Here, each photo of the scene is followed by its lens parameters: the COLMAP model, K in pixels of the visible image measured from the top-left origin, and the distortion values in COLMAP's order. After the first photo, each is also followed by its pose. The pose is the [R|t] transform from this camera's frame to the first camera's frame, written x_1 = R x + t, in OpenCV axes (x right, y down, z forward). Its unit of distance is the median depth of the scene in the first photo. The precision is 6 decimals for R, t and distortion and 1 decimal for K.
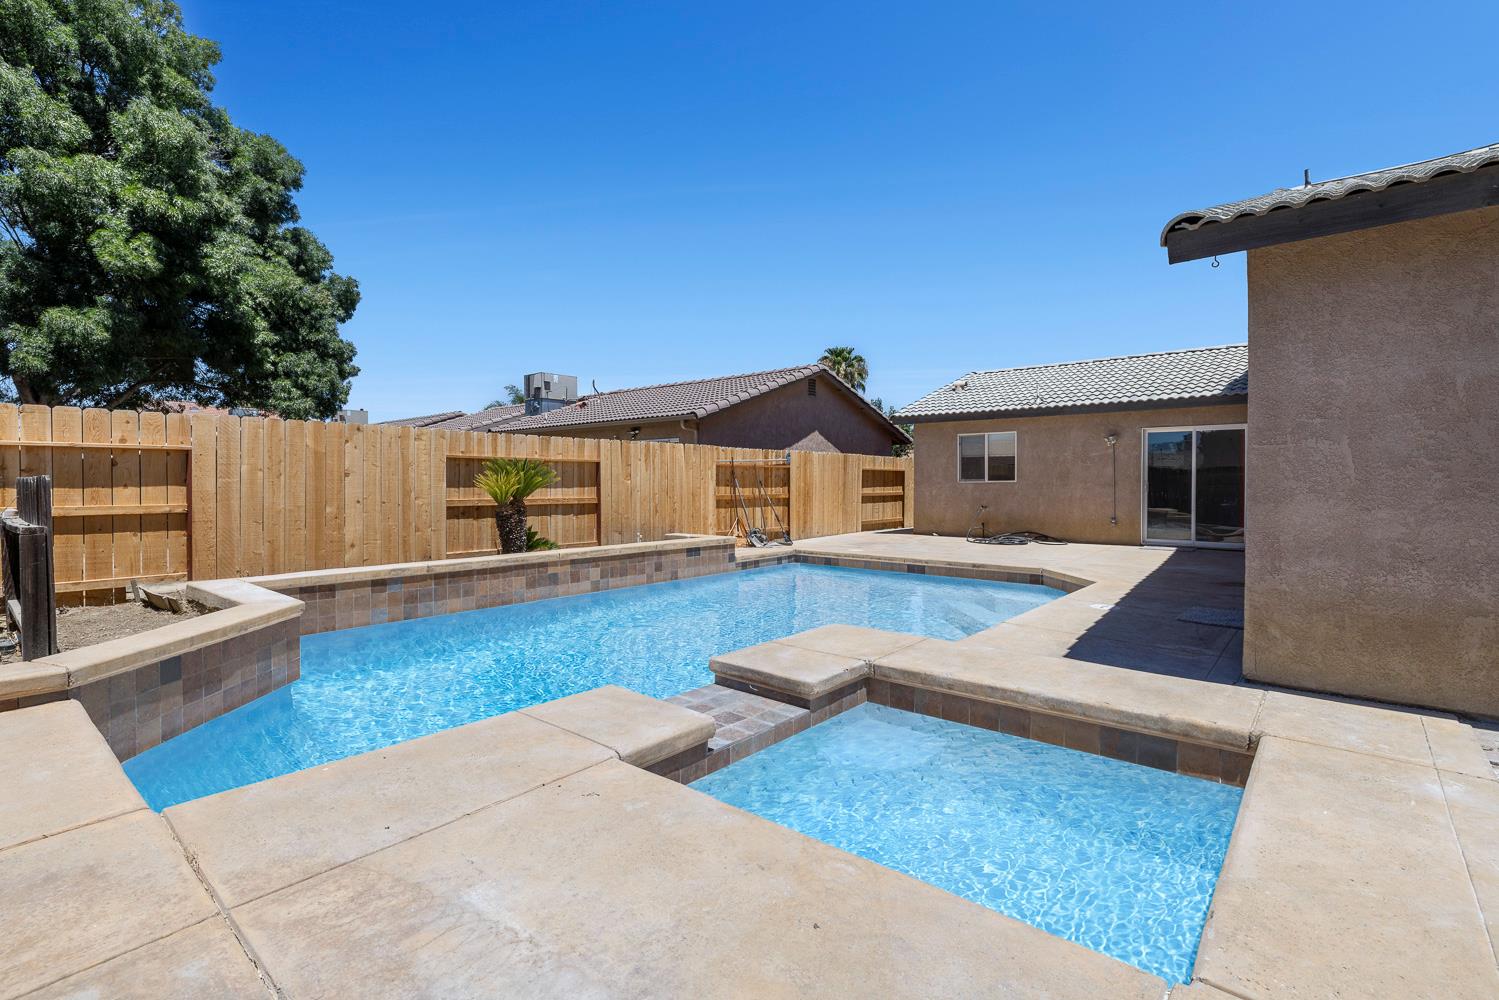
lens RADIAL K [[697.1, 0, 748.6], [0, 697.1, 495.5], [0, 0, 1]] dist [-0.000682, 0.001119]
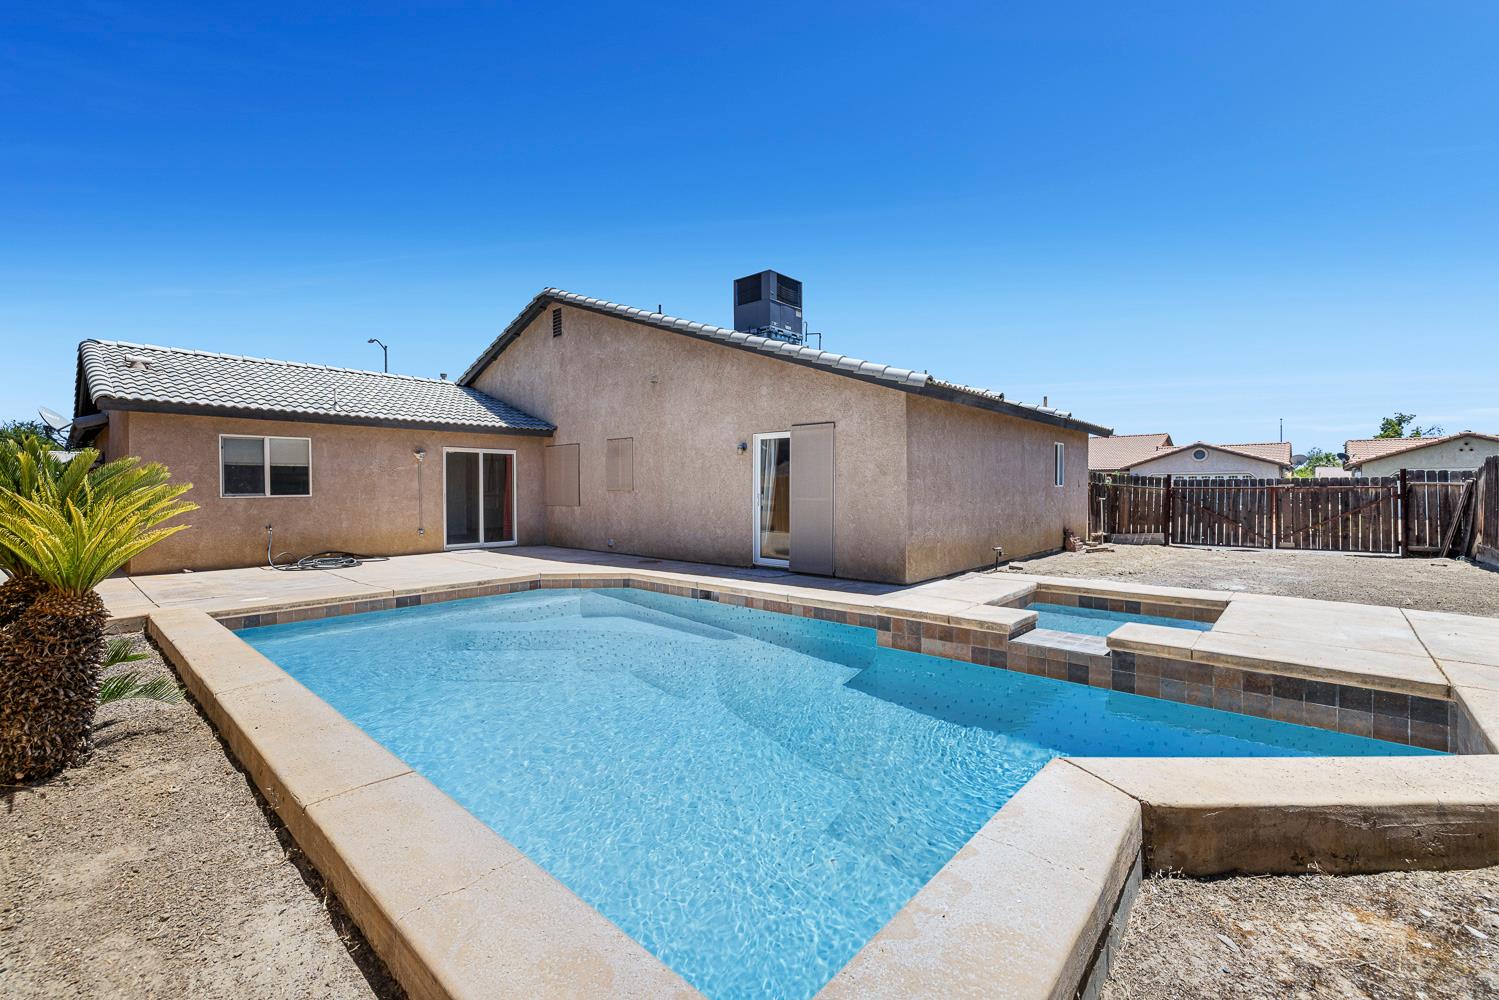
lens RADIAL K [[631.3, 0, 753.7], [0, 631.3, 491.3], [0, 0, 1]] dist [-0.001862, 0.000020]
pose [[0.020736, -0.004179, 0.999776, -0.432317], [0.022975, 0.999729, 0.003702, -0.017286], [-0.999521, 0.022893, 0.020826, 0.473247]]
